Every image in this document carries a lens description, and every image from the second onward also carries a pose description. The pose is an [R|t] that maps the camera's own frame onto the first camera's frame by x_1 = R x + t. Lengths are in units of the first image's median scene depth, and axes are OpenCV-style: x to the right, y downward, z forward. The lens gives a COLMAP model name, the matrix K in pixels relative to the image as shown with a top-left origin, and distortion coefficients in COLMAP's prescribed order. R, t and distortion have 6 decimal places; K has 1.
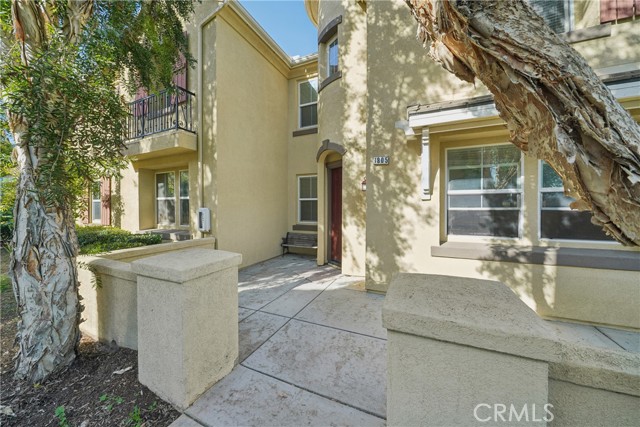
lens RADIAL K [[222.1, 0, 318.1], [0, 222.1, 202.7], [0, 0, 1]] dist [-0.015158, -0.000185]
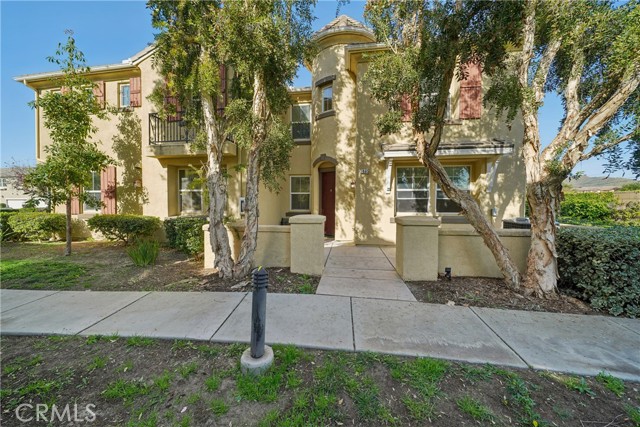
lens RADIAL K [[222.1, 0, 318.1], [0, 222.1, 202.7], [0, 0, 1]] dist [-0.015158, -0.000185]
pose [[0.956176, 0.004308, 0.292761, -0.560065], [-0.008738, 0.999866, 0.013828, 0.038108], [-0.292662, -0.015780, 0.956086, -0.567926]]
